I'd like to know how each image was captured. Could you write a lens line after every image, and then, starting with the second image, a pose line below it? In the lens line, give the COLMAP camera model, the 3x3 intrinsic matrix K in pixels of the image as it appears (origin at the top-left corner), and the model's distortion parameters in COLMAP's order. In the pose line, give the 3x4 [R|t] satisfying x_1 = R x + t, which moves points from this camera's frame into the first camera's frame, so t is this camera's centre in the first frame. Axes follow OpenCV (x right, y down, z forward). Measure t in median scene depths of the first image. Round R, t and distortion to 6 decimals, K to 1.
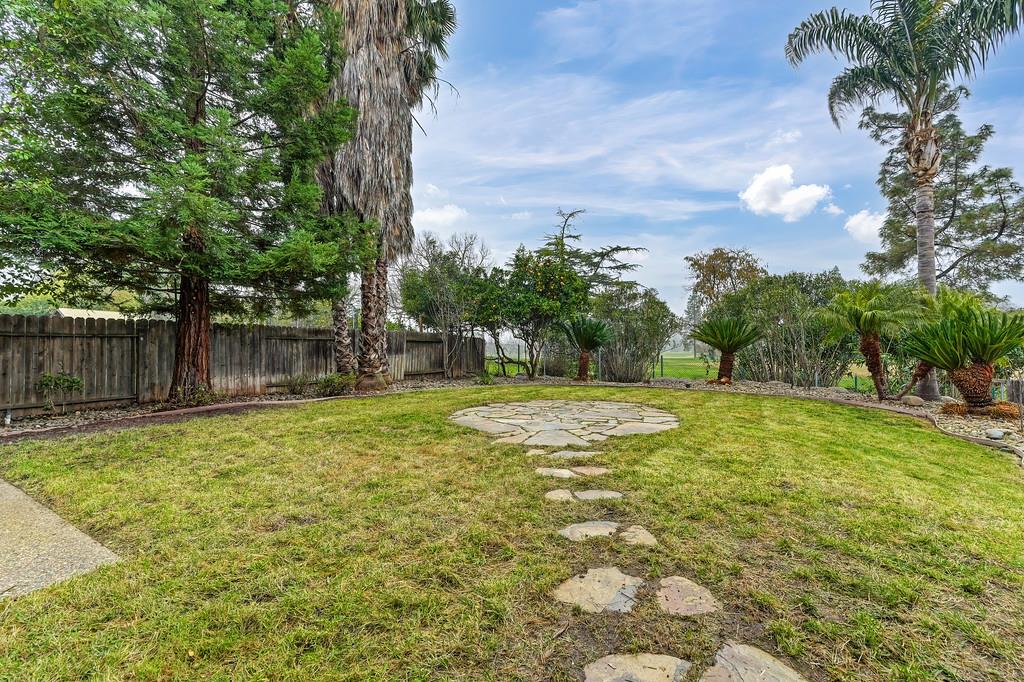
lens RADIAL K [[408.6, 0, 531.1], [0, 408.6, 363.7], [0, 0, 1]] dist [0.000858, 0.000068]
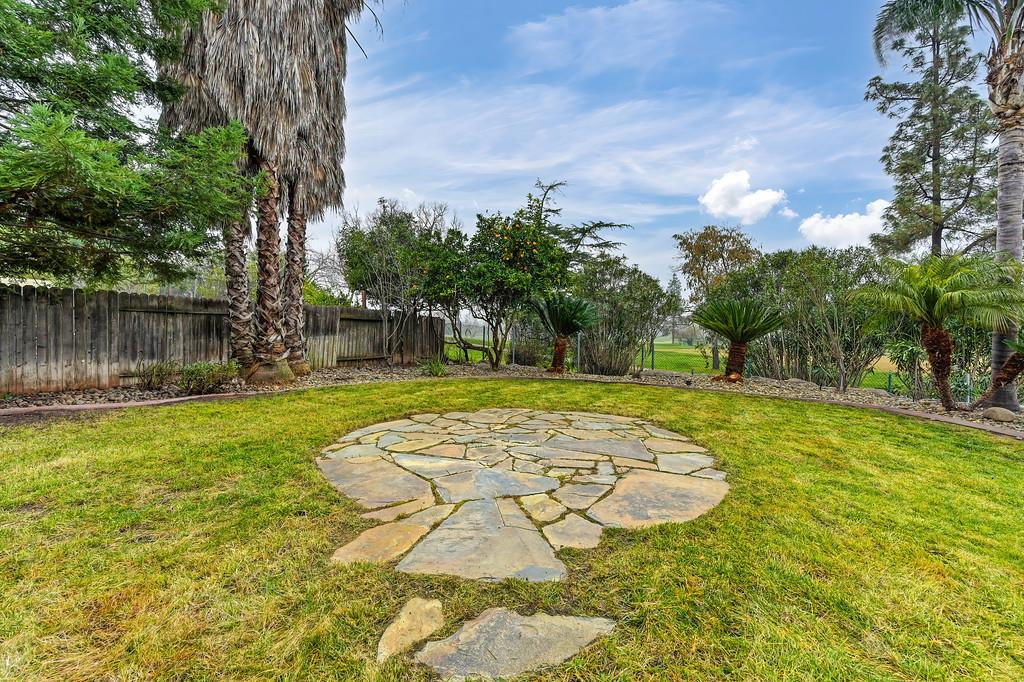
lens RADIAL K [[397.9, 0, 515.2], [0, 397.9, 353.4], [0, 0, 1]] dist [-0.000756, 0.000014]
pose [[0.999668, 0.021891, 0.013594, 0.029196], [-0.022177, 0.999527, 0.021296, -0.011225], [-0.013121, -0.021591, 0.999681, 0.204430]]
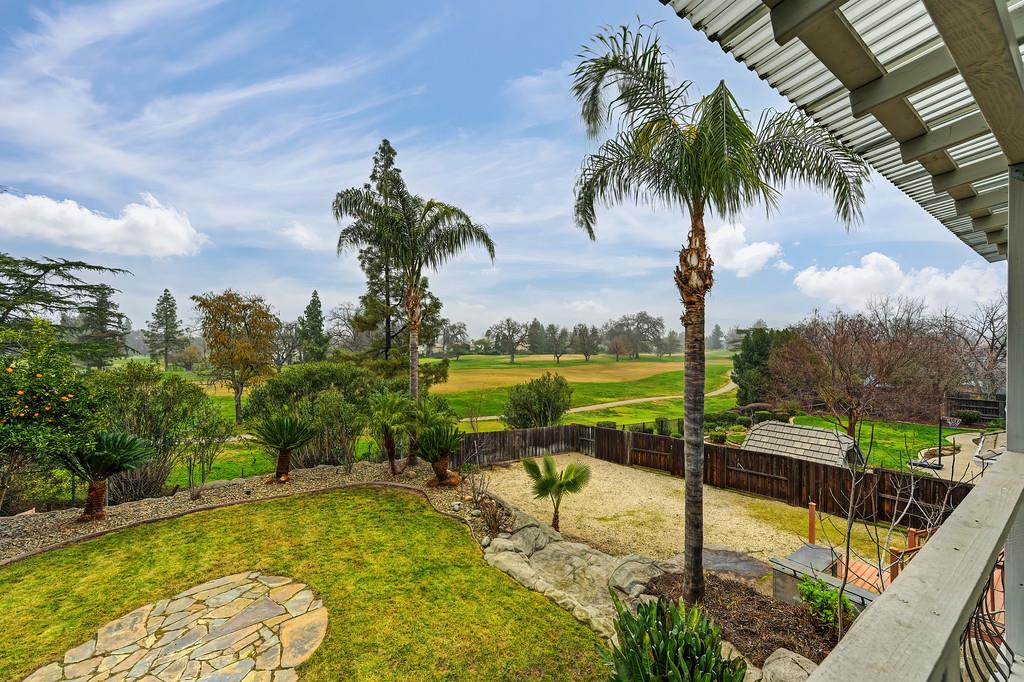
lens RADIAL K [[397.9, 0, 515.2], [0, 397.9, 353.4], [0, 0, 1]] dist [-0.000756, 0.000014]
pose [[0.422999, 0.012432, 0.906045, -0.209431], [-0.008579, 0.999916, -0.009715, -0.258390], [-0.906089, -0.003664, 0.423071, -0.009949]]
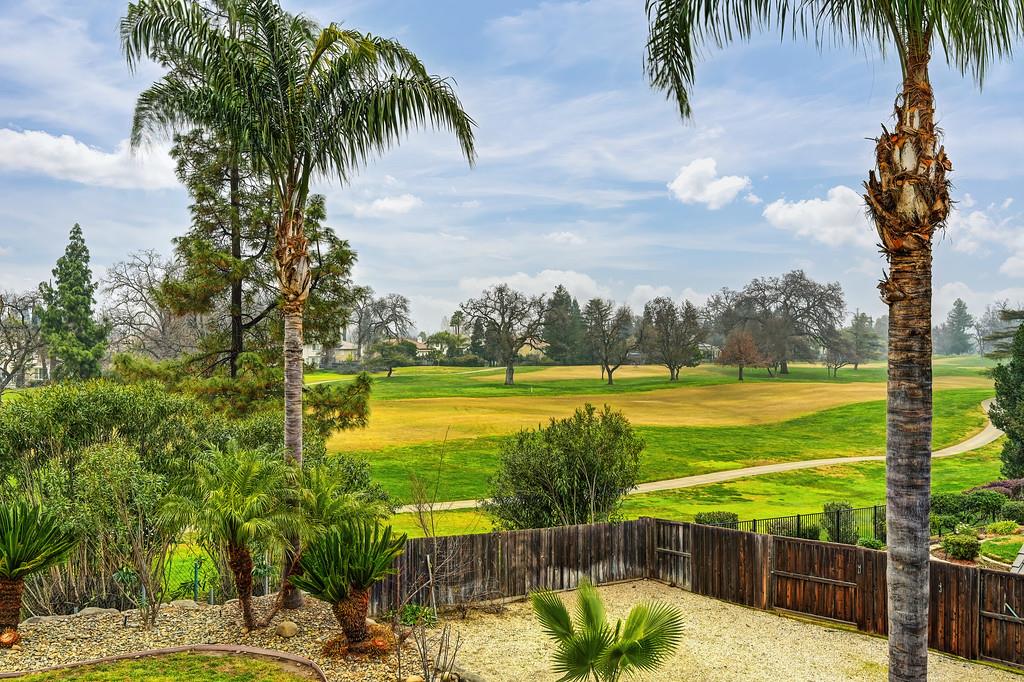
lens RADIAL K [[884.0, 0, 513.4], [0, 884.0, 364.0], [0, 0, 1]] dist [-0.002071, 0.003969]
pose [[0.426506, 0.013422, 0.904385, -0.227048], [-0.009229, 0.999902, -0.010487, -0.254955], [-0.904438, -0.003873, 0.426588, -0.019160]]
